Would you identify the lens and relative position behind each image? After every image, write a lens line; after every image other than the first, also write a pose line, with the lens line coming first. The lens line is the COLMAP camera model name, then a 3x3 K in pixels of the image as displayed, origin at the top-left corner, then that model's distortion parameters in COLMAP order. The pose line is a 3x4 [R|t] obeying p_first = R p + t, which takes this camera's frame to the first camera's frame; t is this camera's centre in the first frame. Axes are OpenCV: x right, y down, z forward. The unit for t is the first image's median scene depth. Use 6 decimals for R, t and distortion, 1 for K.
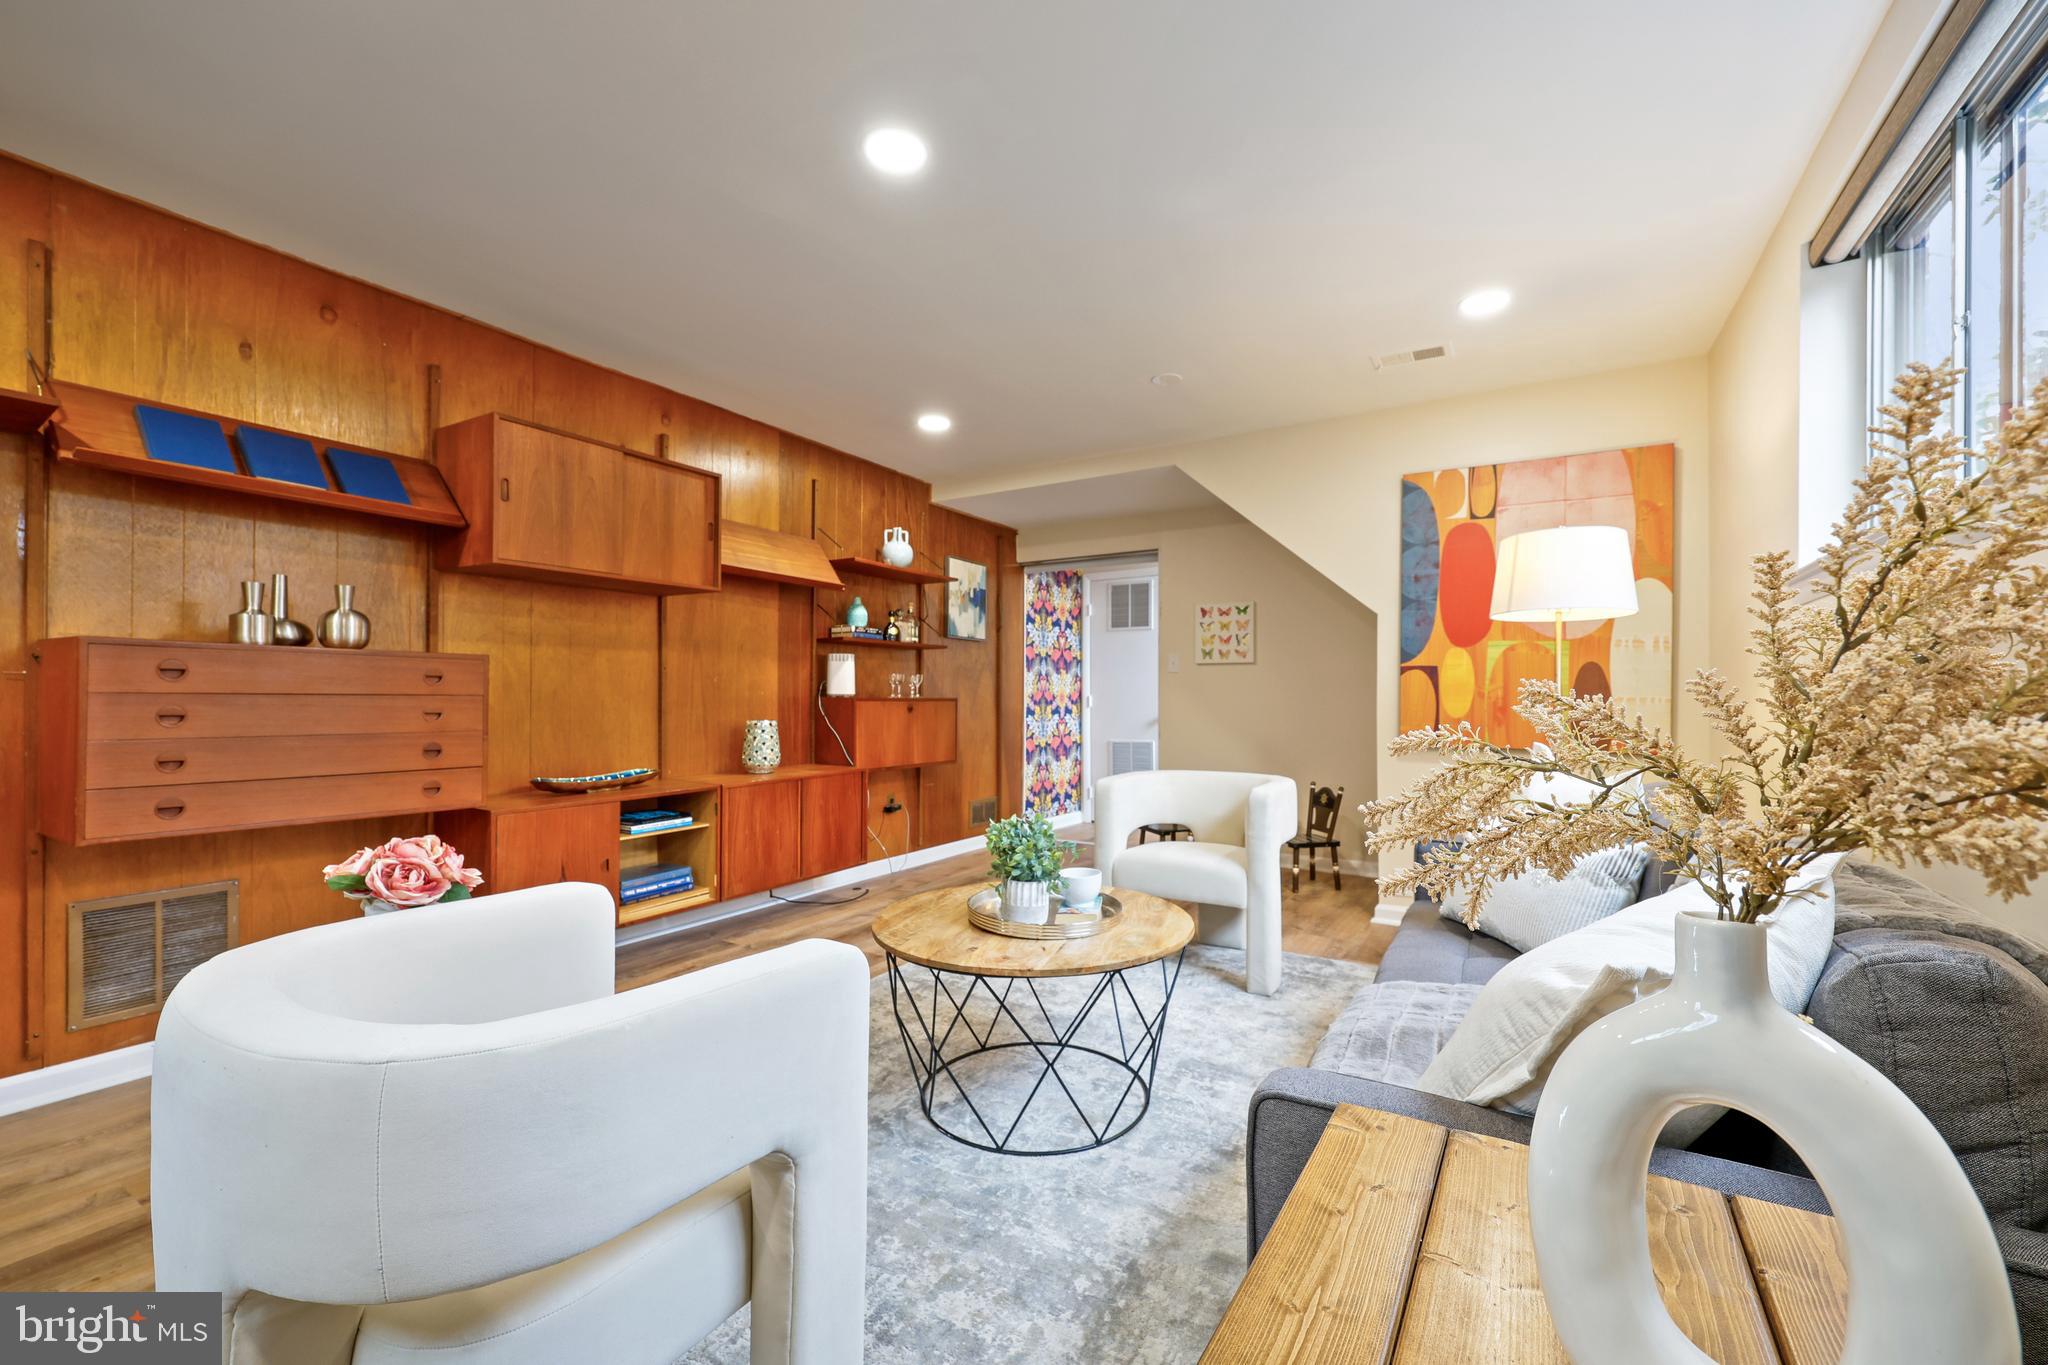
lens RADIAL K [[850.6, 0, 1029.9], [0, 850.6, 694.6], [0, 0, 1]] dist [0.002494, 0.000083]
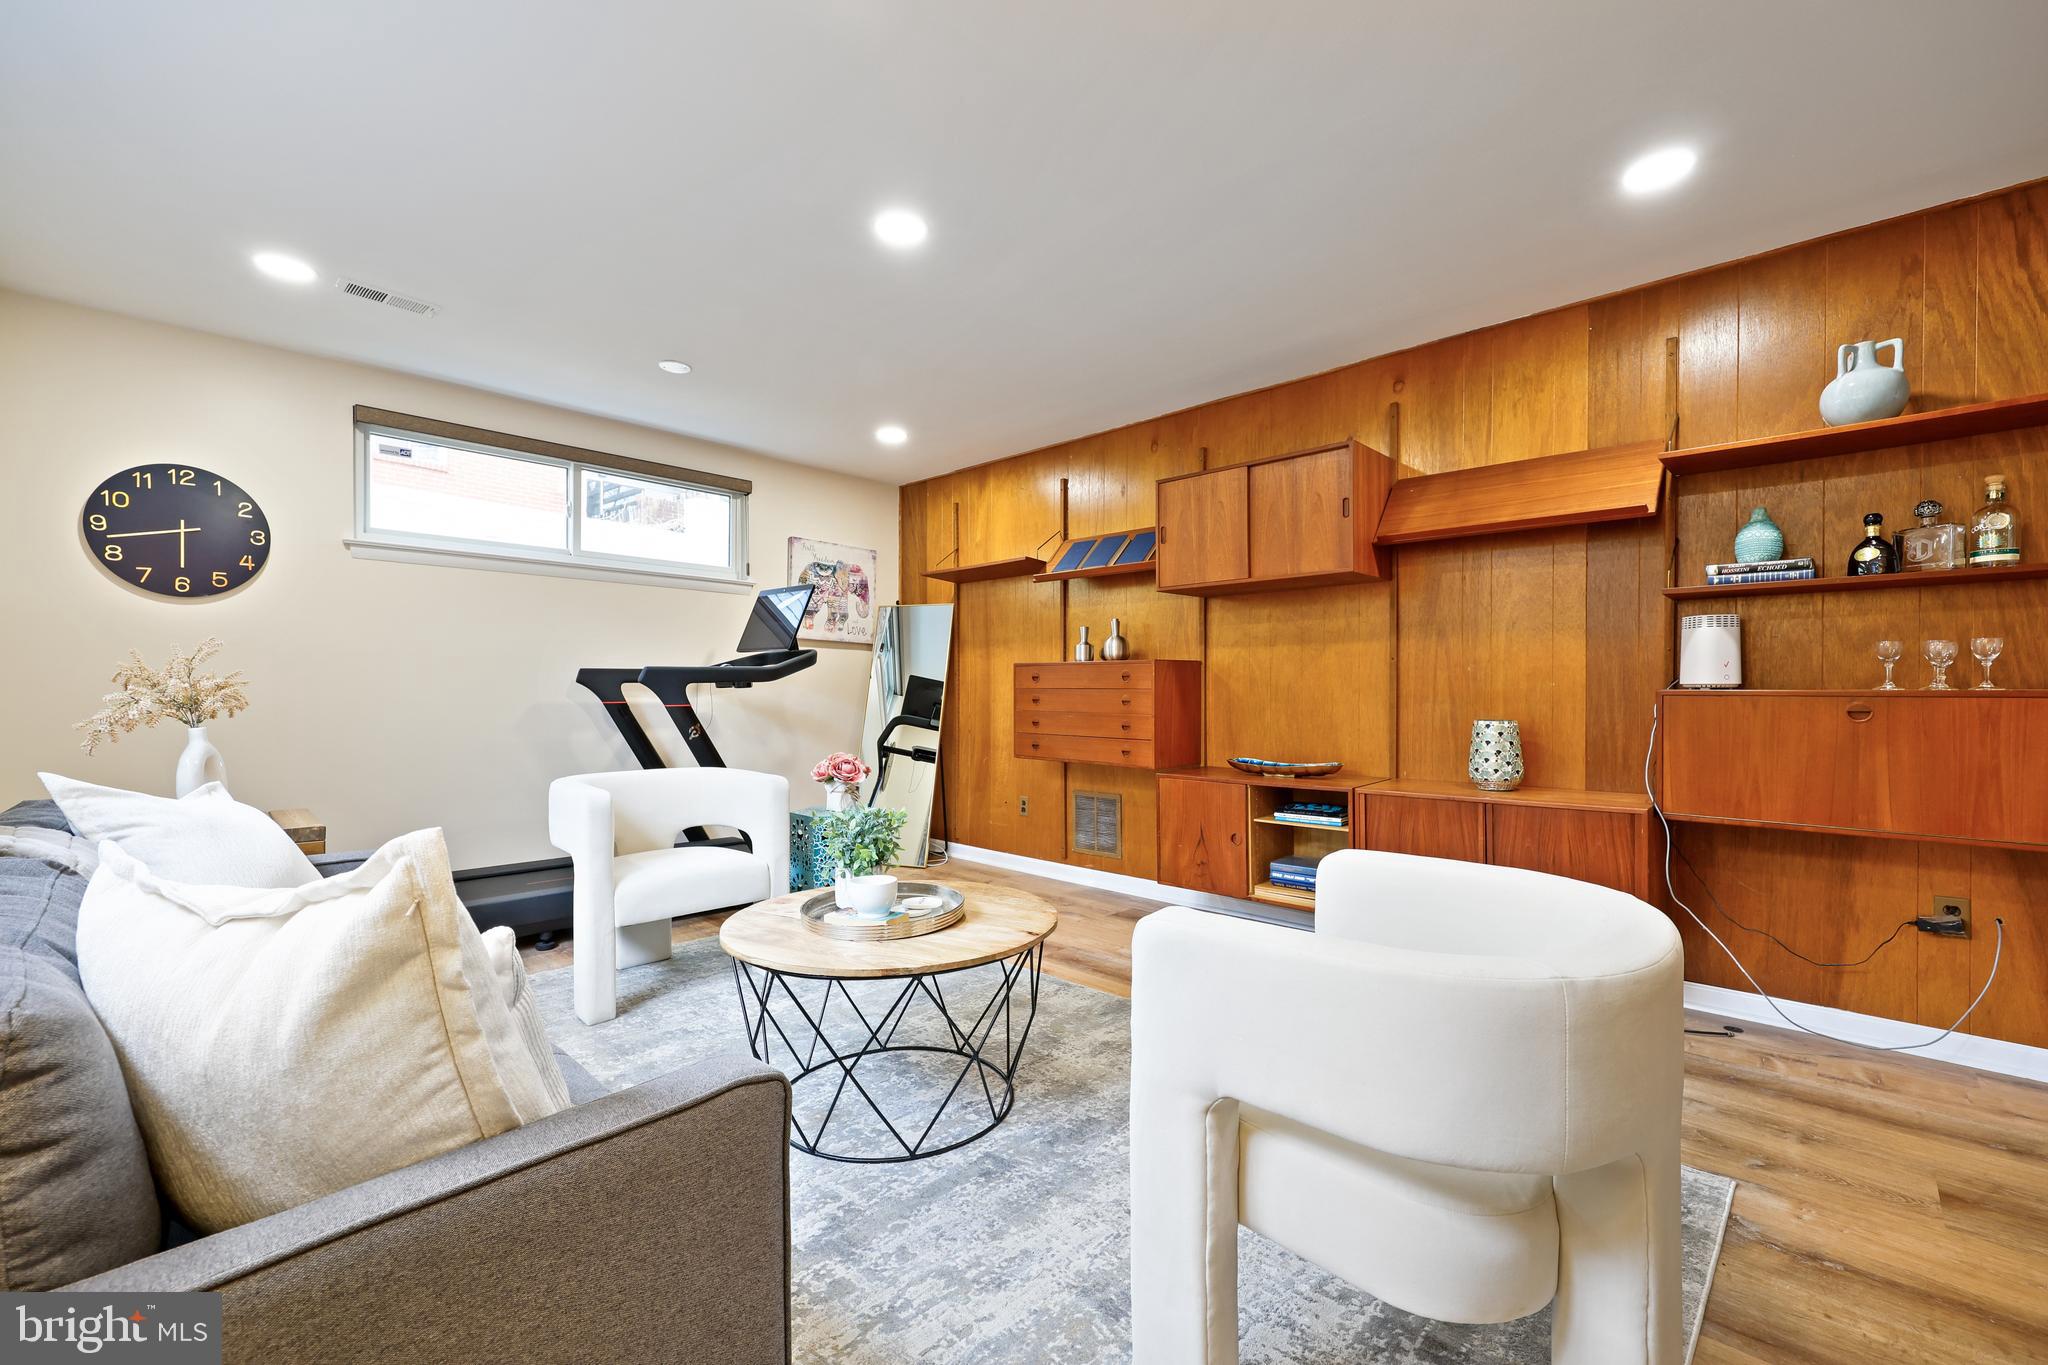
lens RADIAL K [[847.0, 0, 1030.0], [0, 847.0, 696.7], [0, 0, 1]] dist [0.002396, 0.000063]
pose [[-0.232631, 0.005692, -0.972548, 0.737660], [0.004139, 0.999980, 0.004863, 0.005470], [0.972556, -0.002894, -0.232650, 1.119355]]
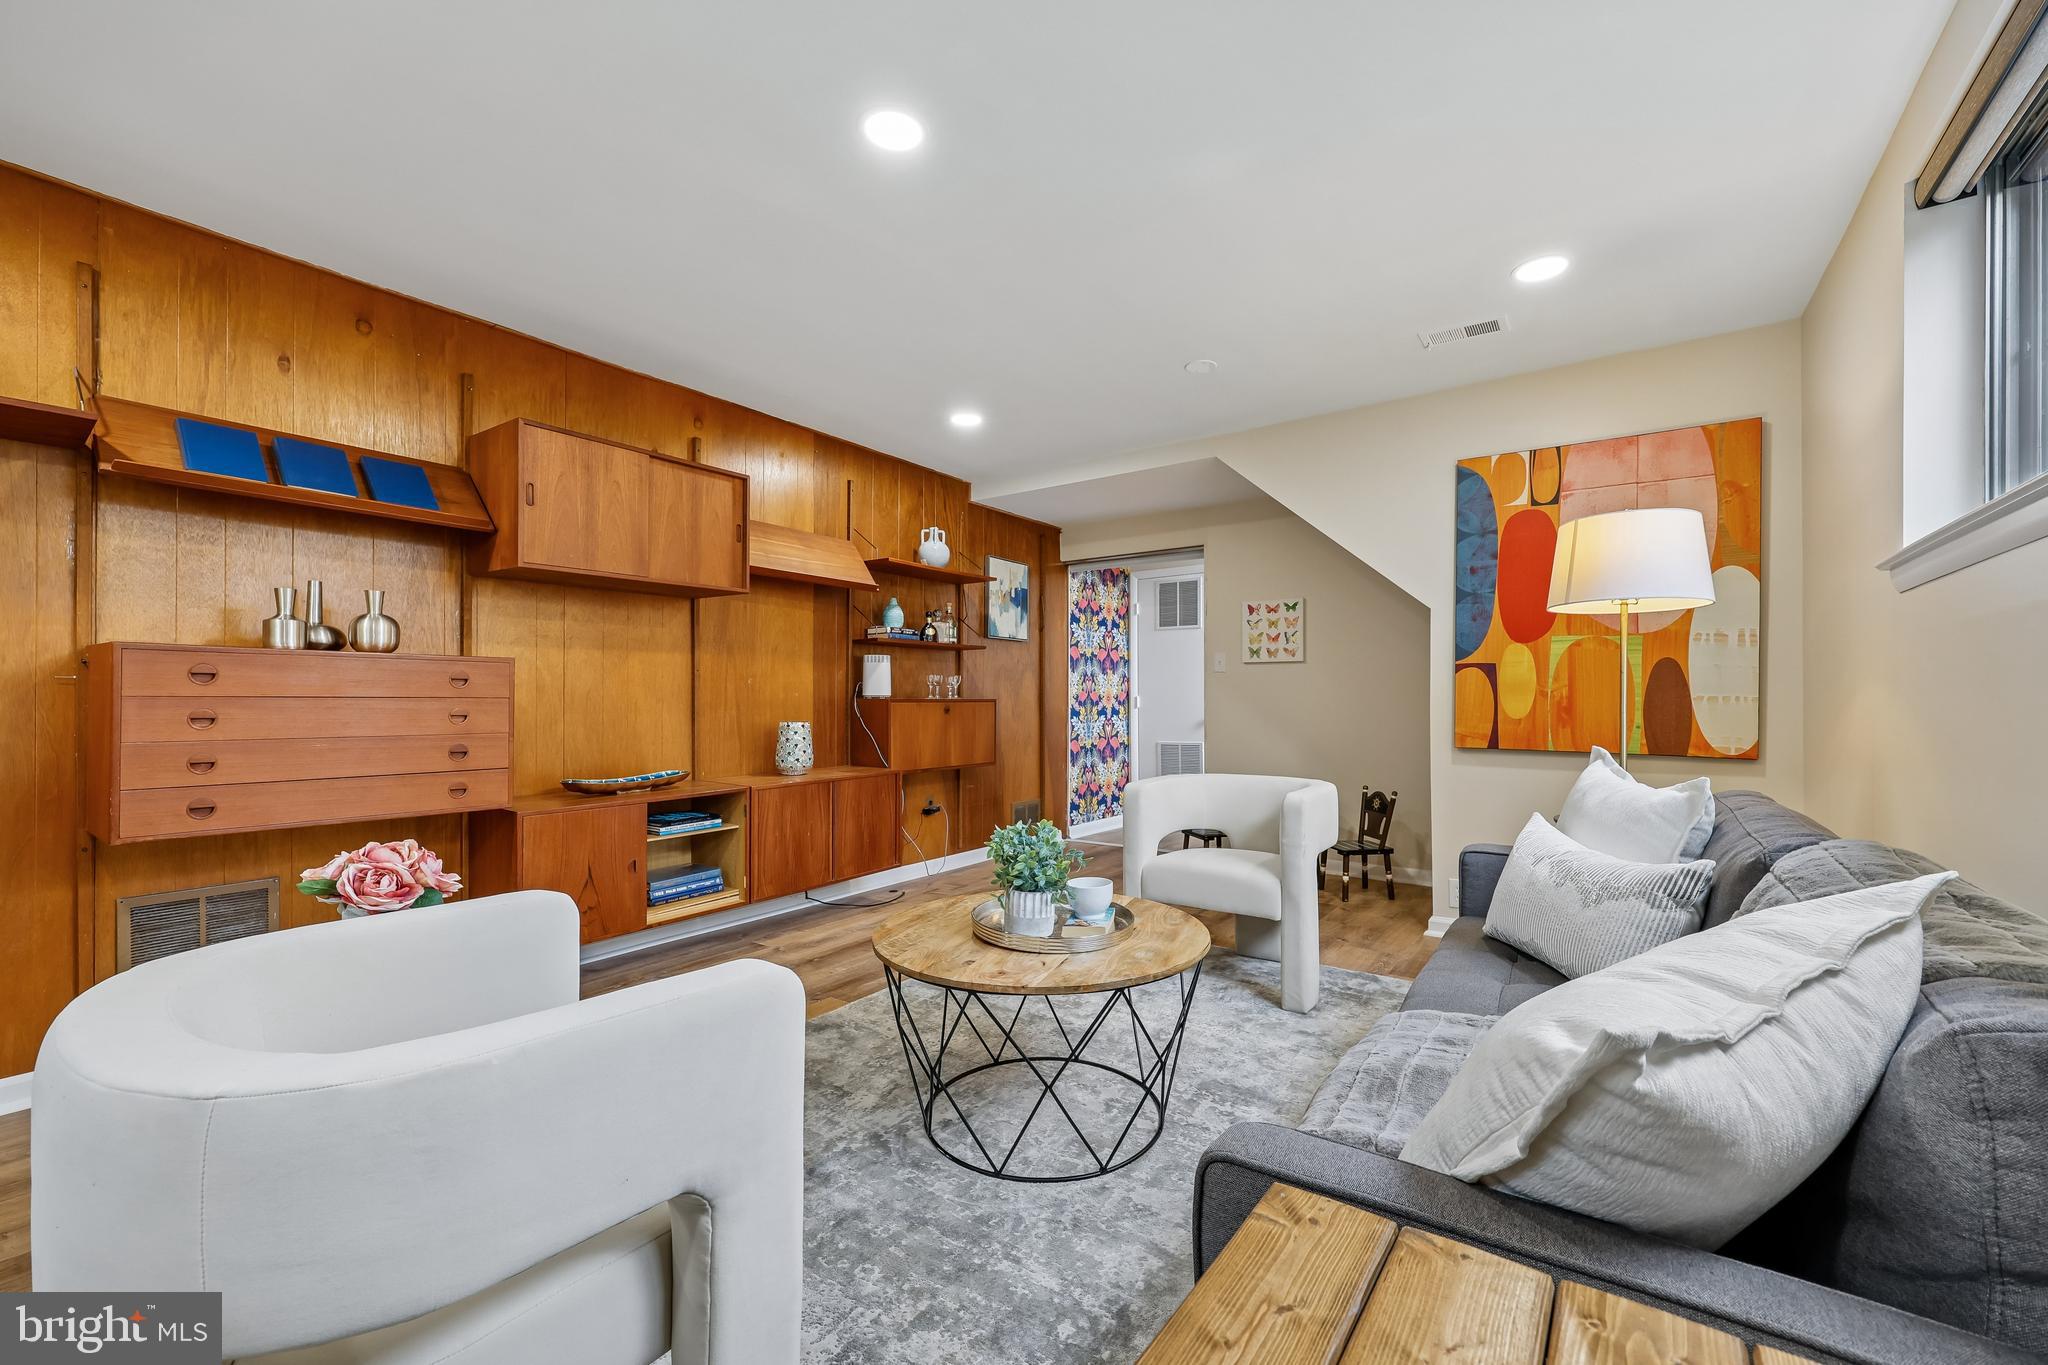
lens RADIAL K [[847.0, 0, 1030.0], [0, 847.0, 696.7], [0, 0, 1]] dist [0.002396, 0.000063]
pose [[0.997170, -0.003278, -0.075111, 0.050627], [0.003376, 0.999994, 0.001187, 0.000415], [0.075107, -0.001437, 0.997174, 0.041334]]
